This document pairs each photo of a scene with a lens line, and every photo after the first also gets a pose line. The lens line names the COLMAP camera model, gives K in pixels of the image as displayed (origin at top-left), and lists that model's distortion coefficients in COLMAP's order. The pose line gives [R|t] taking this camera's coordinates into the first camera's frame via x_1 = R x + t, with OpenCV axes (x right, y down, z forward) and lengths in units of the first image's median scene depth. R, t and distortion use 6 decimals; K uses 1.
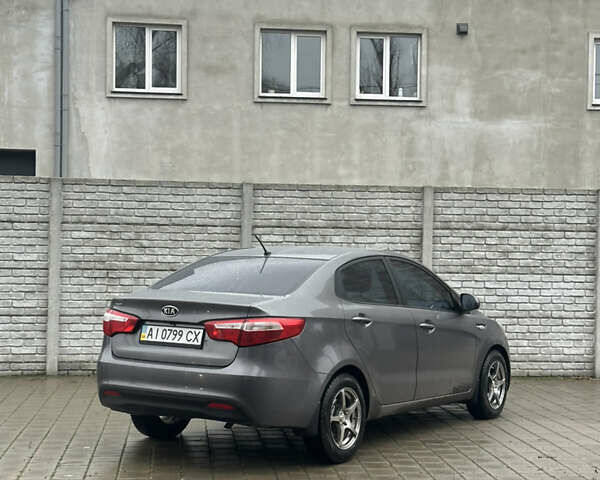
lens RADIAL K [[1083.2, 0, 303.2], [0, 1083.2, 240.9], [0, 0, 1]] dist [0.138436, 0.000000]
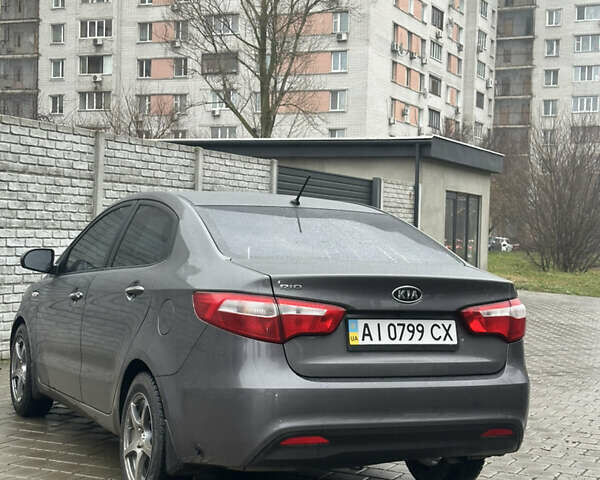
lens RADIAL K [[1083.2, 0, 303.2], [0, 1083.2, 244.2], [0, 0, 1]] dist [0.138436, 0.000000]
pose [[0.516090, -0.009019, 0.856487, -0.386684], [-0.032886, 0.998999, 0.030336, 0.010856], [-0.855903, -0.043823, 0.515277, 0.413927]]
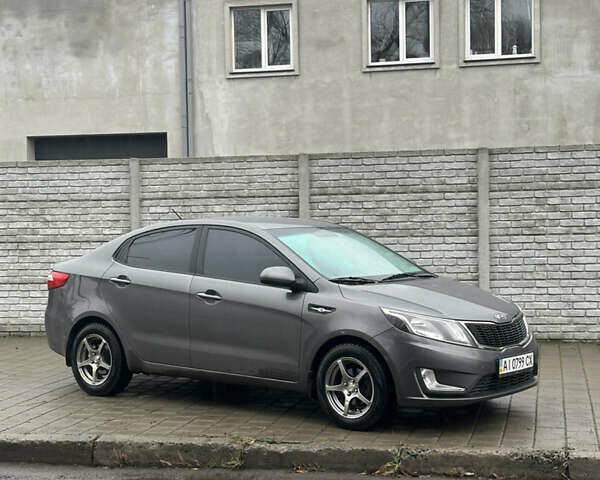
lens RADIAL K [[1083.2, 0, 301.1], [0, 1083.2, 235.5], [0, 0, 1]] dist [0.138436, 0.000000]
pose [[0.946245, -0.025785, -0.322423, 0.433281], [0.033667, 0.999255, 0.018894, 0.007306], [0.321695, -0.028733, 0.946407, 0.026384]]
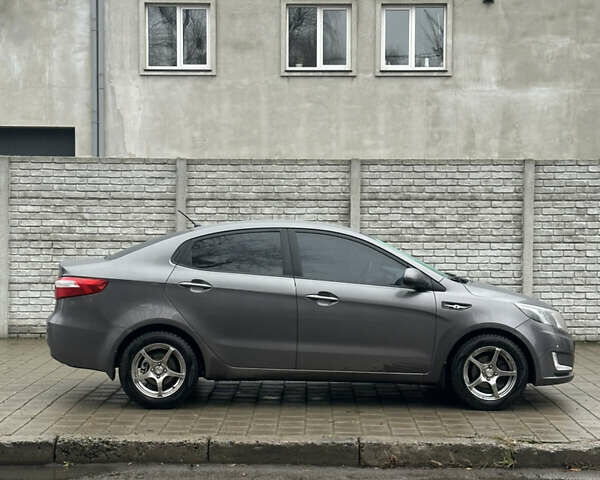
lens RADIAL K [[1083.2, 0, 299.2], [0, 1083.2, 238.3], [0, 0, 1]] dist [0.138436, 0.000000]
pose [[0.992683, -0.007082, -0.120541, 0.183108], [0.010236, 0.999621, 0.025565, -0.001169], [0.120315, -0.026612, 0.992379, -0.042992]]
